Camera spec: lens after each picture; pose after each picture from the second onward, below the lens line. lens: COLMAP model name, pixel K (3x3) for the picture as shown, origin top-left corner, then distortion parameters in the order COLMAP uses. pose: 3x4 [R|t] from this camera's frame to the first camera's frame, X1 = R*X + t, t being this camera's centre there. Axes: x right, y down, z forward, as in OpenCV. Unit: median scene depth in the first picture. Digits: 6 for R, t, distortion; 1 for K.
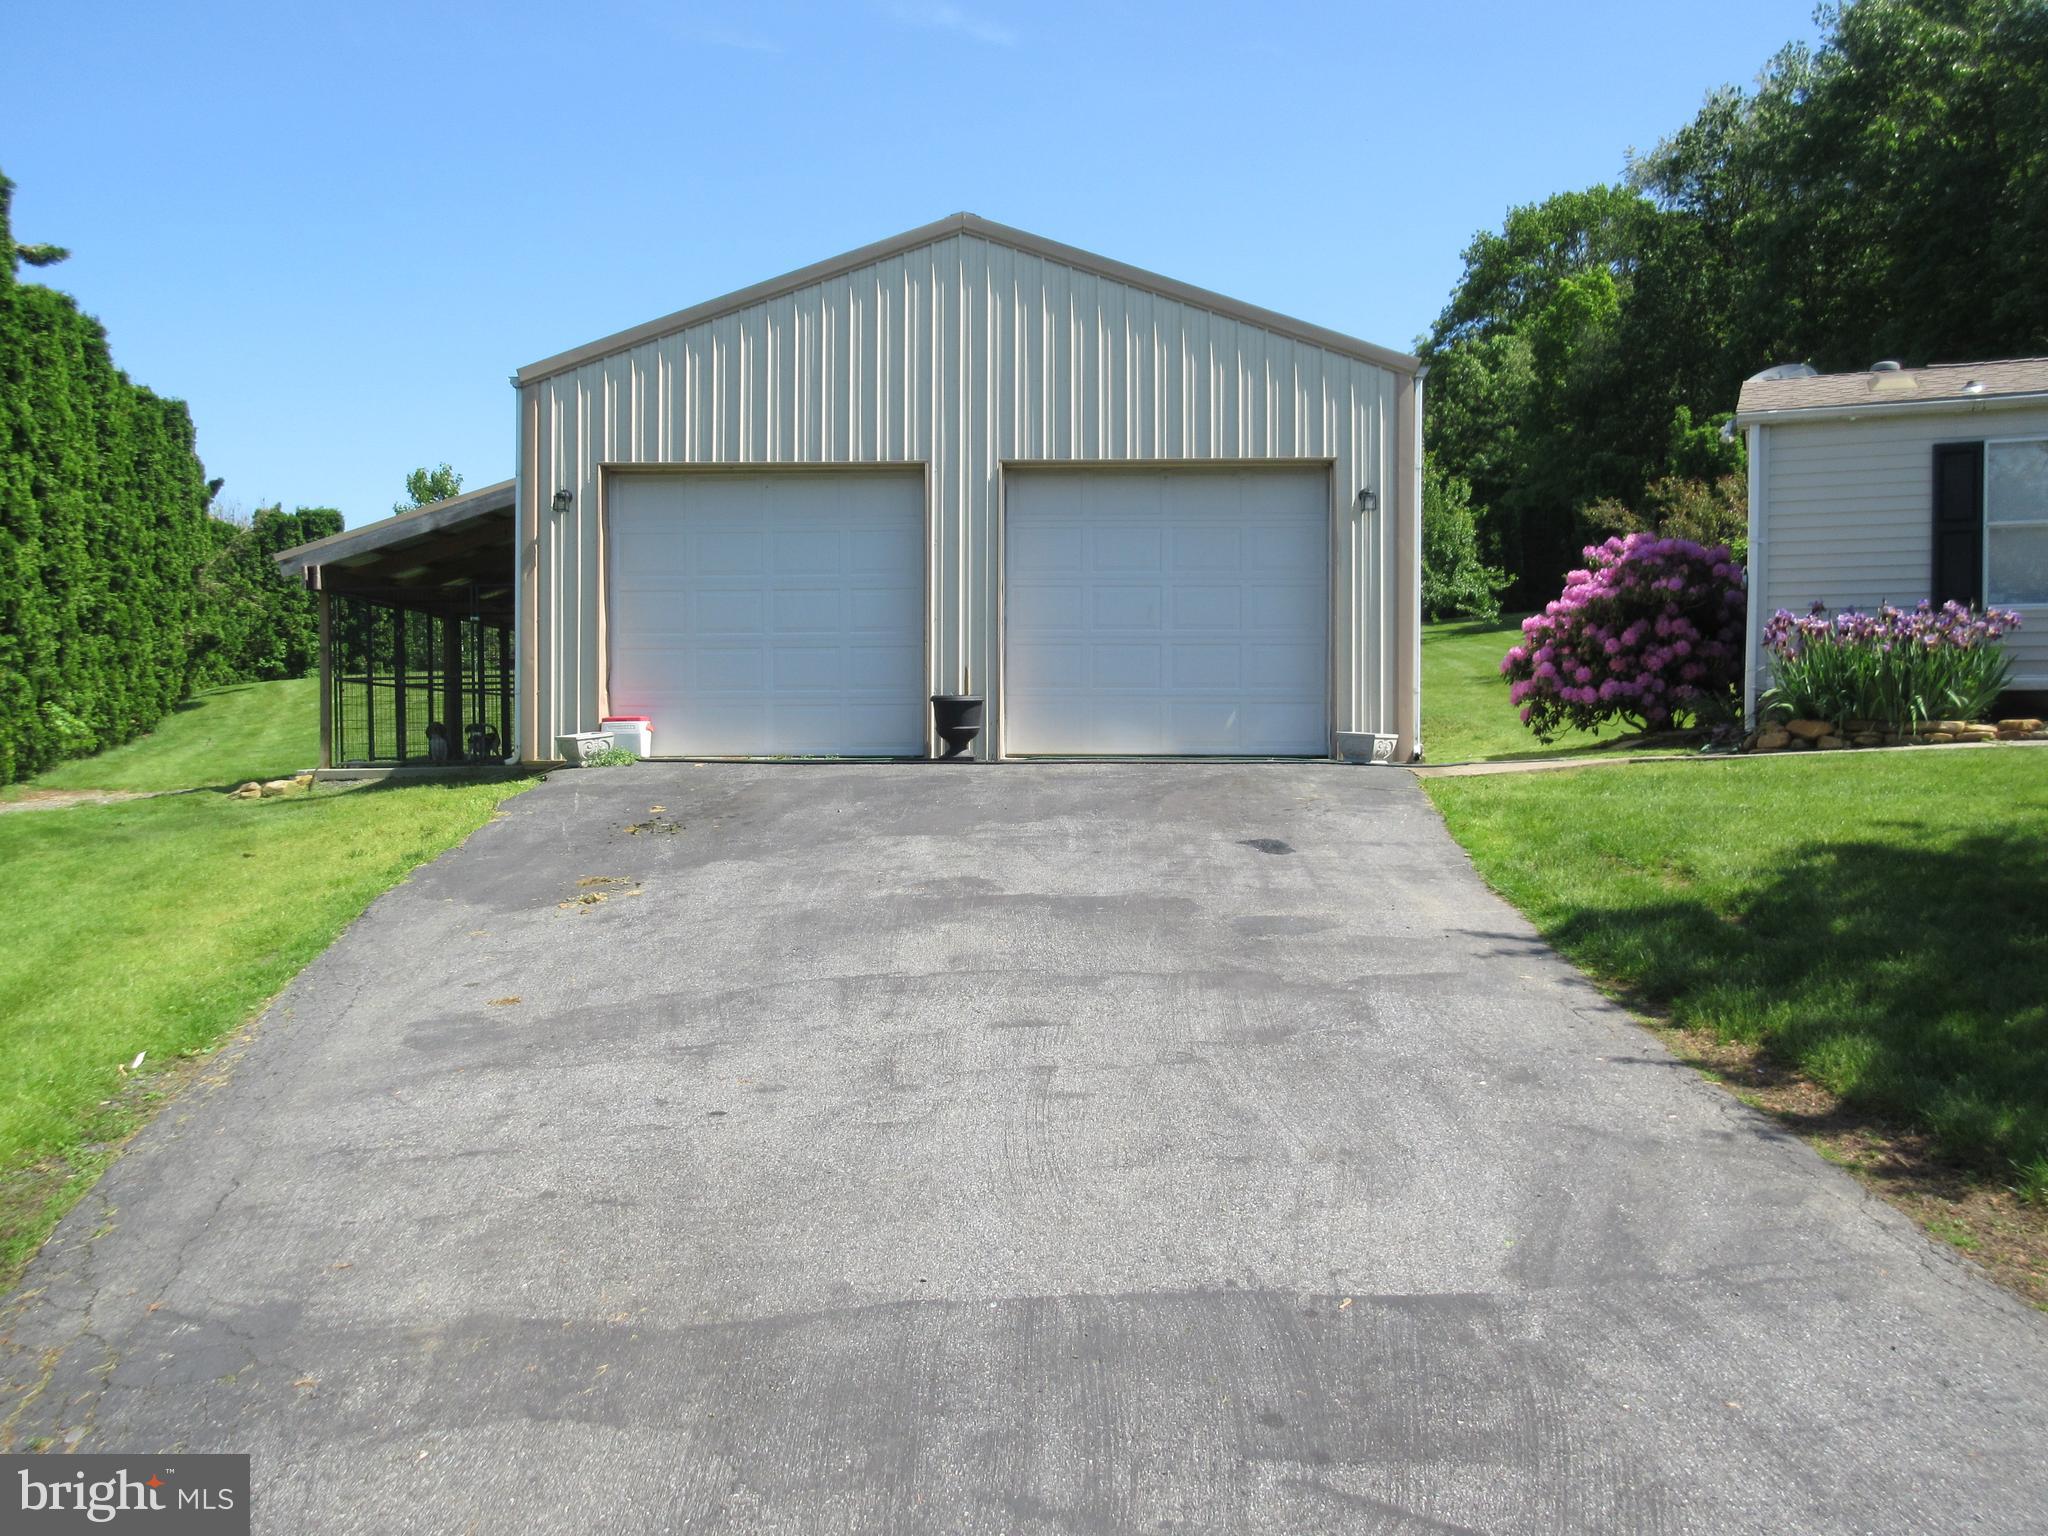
lens RADIAL K [[1720.9, 0, 1023.8], [0, 1720.9, 767.7], [0, 0, 1]] dist [-0.002217, -0.001021]
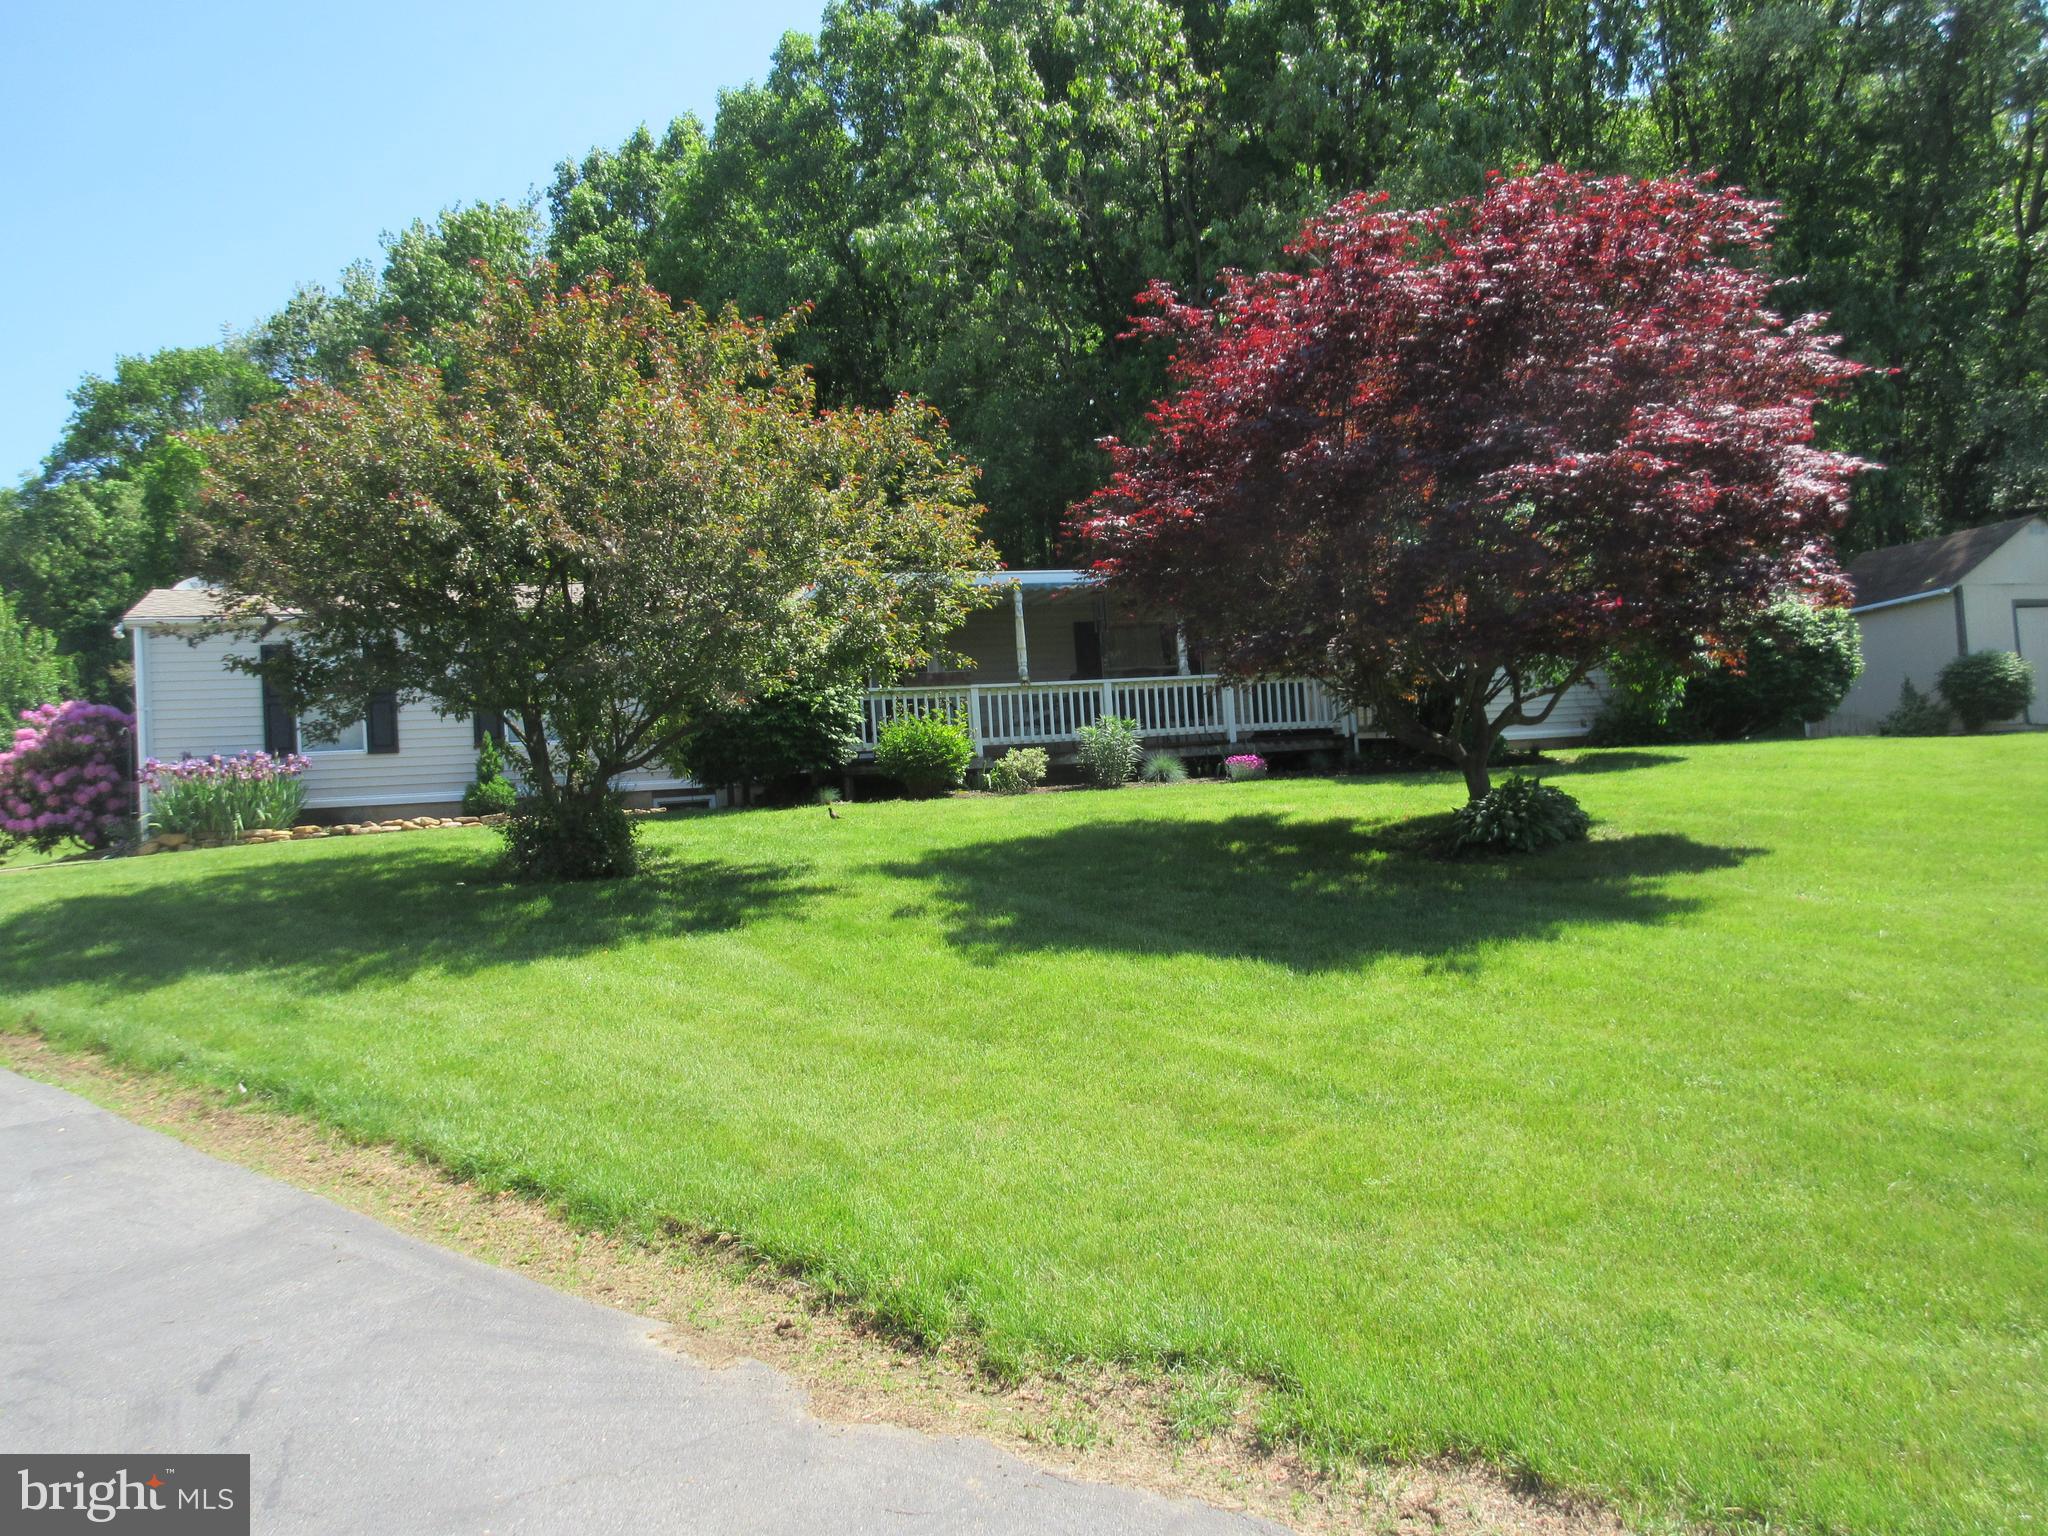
lens RADIAL K [[1720.9, 0, 1022.4], [0, 1720.9, 768.3], [0, 0, 1]] dist [-0.002217, -0.001021]
pose [[0.745185, -0.019788, 0.666564, 0.004755], [0.074304, 0.995799, -0.053506, 0.008764], [-0.662706, 0.089400, 0.743525, -0.101221]]
